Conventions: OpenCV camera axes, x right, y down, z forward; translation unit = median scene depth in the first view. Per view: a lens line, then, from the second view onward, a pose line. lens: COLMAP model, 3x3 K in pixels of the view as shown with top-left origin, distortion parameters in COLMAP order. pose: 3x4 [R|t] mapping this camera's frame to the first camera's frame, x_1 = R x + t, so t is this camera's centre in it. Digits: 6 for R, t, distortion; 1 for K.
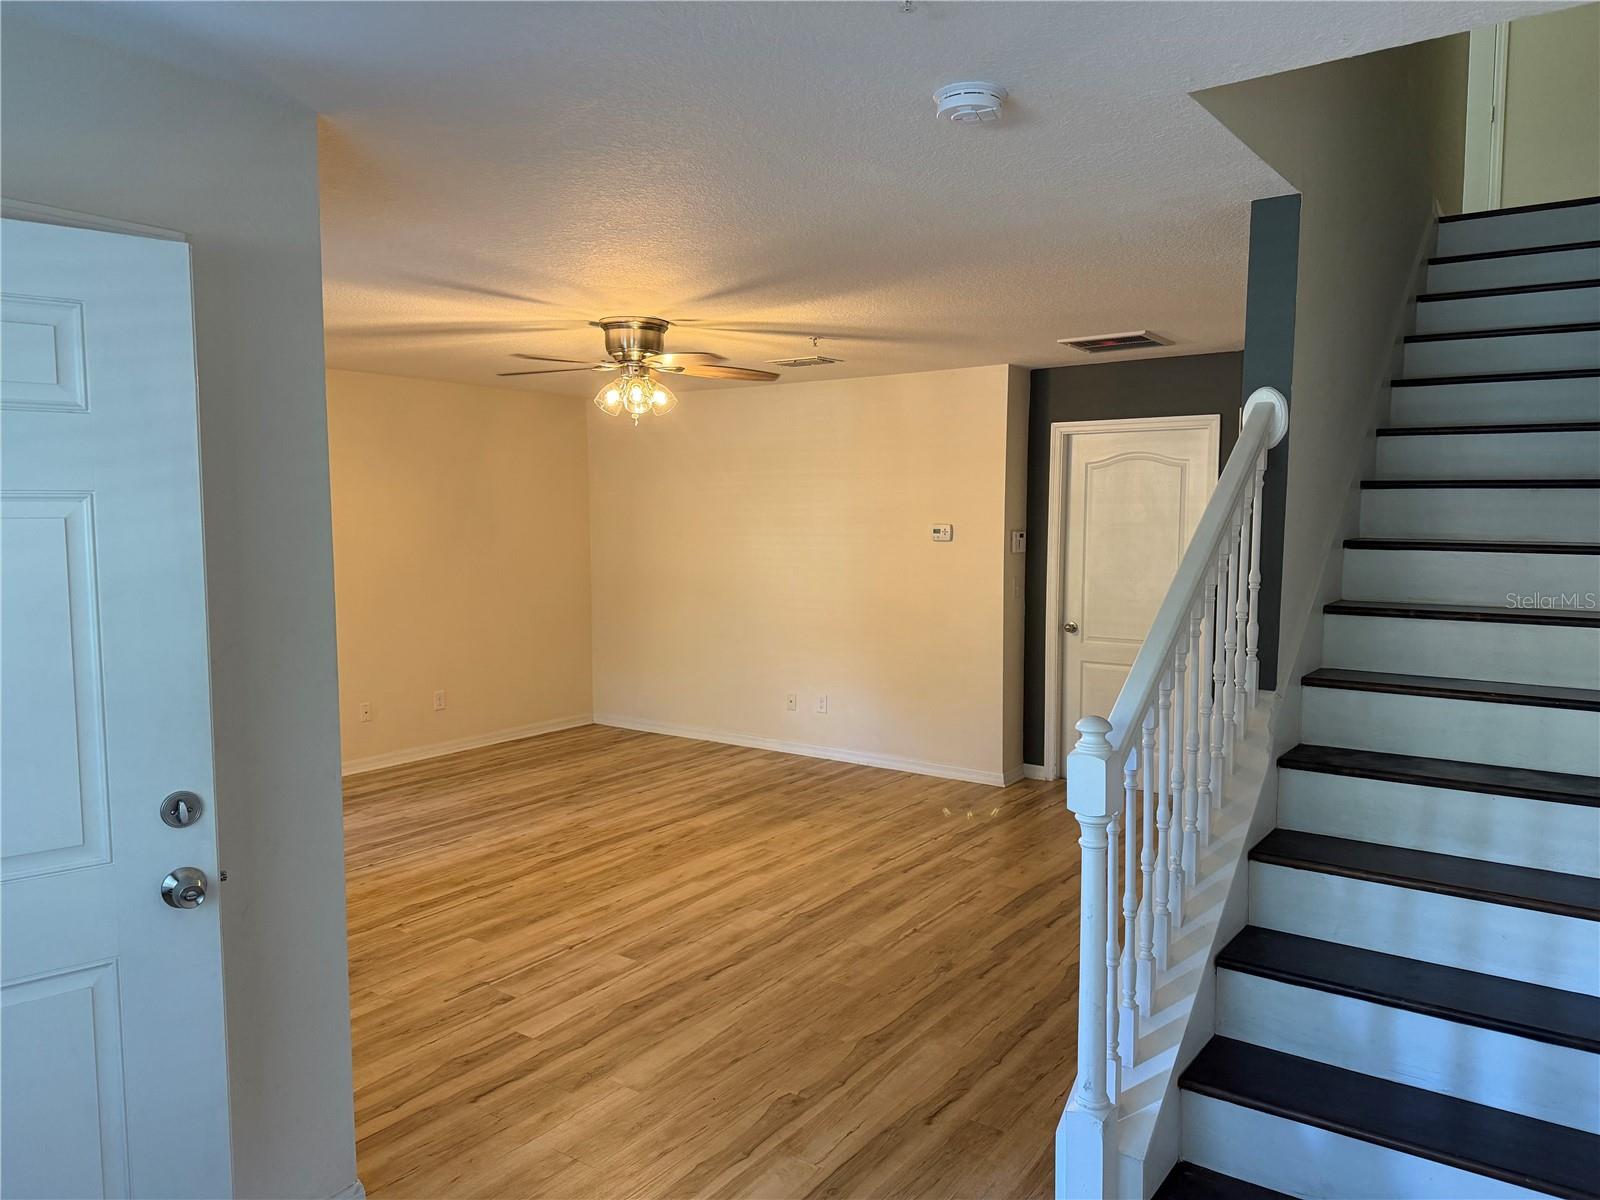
lens RADIAL K [[1125.9, 0, 796.2], [0, 1125.9, 598.2], [0, 0, 1]] dist [0.060424, -0.045705]
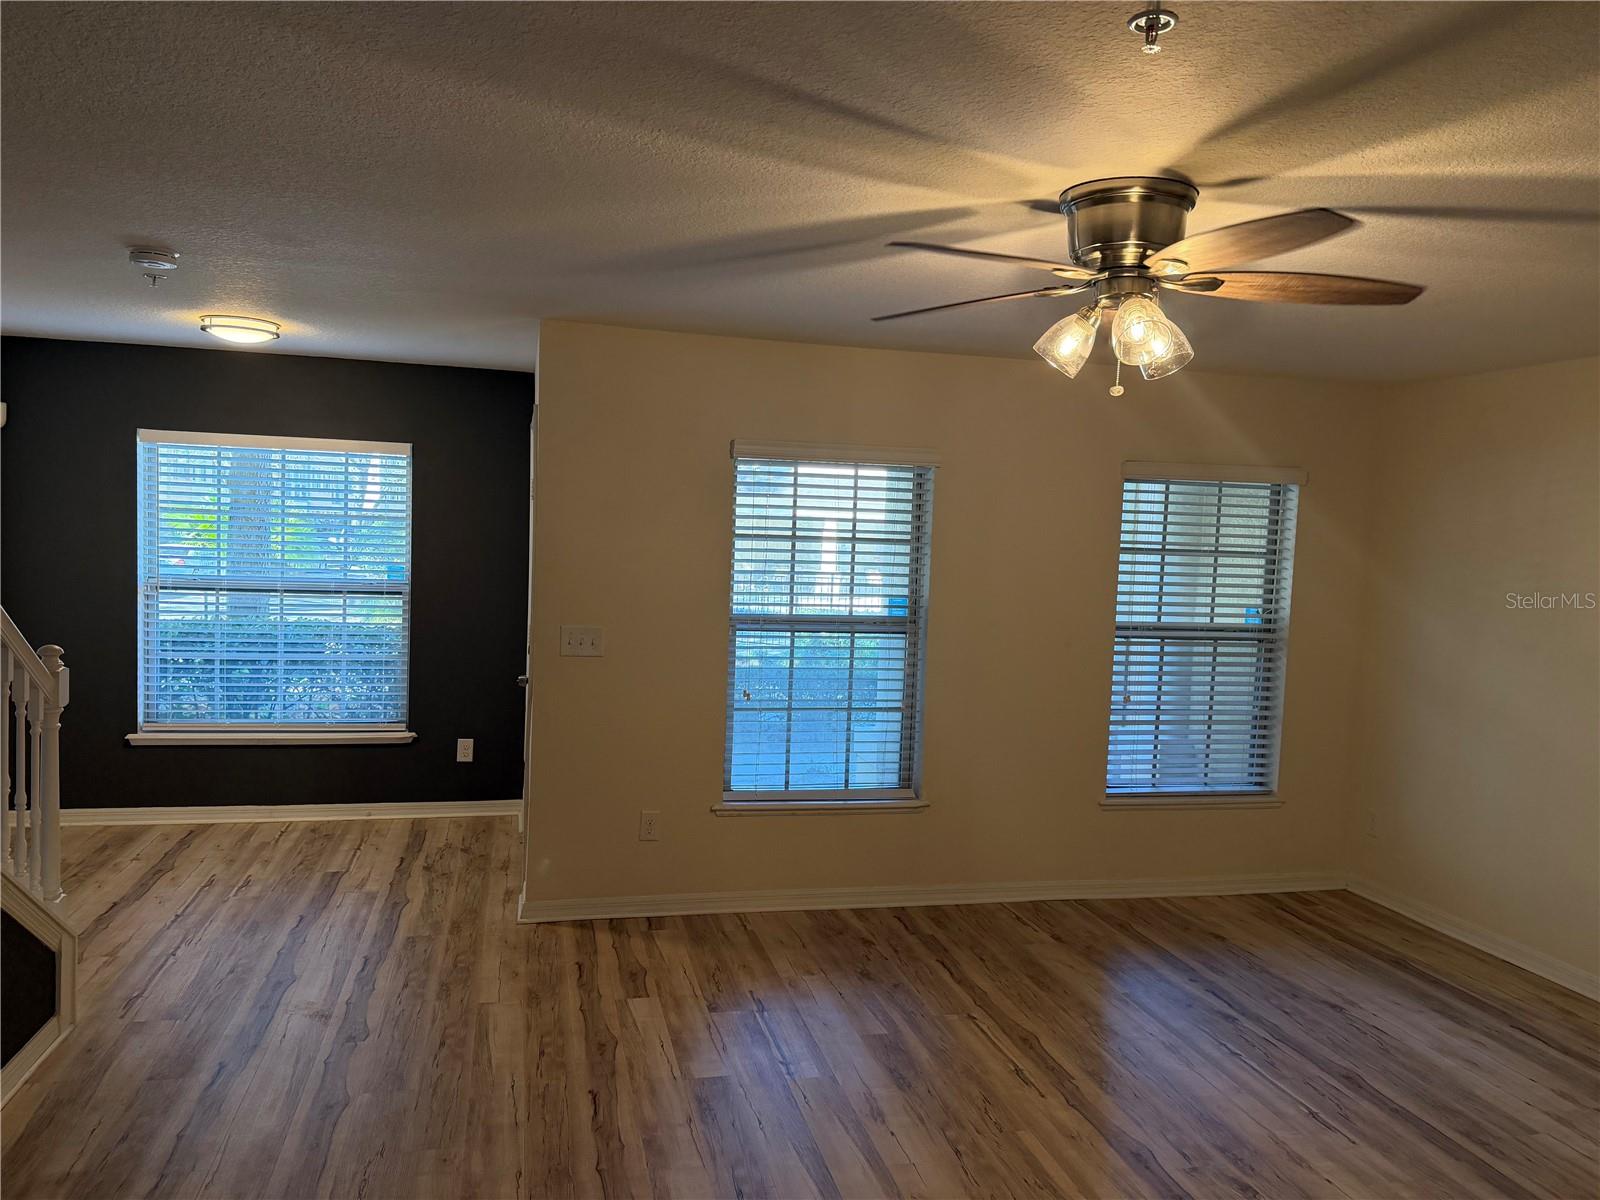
lens RADIAL K [[1125.9, 0, 794.8], [0, 1125.9, 600.9], [0, 0, 1]] dist [0.060424, -0.045705]
pose [[-0.657708, 0.024434, -0.752876, 0.401558], [-0.089431, 0.989872, 0.110252, -0.119251], [0.747945, 0.139845, -0.648862, 1.431031]]
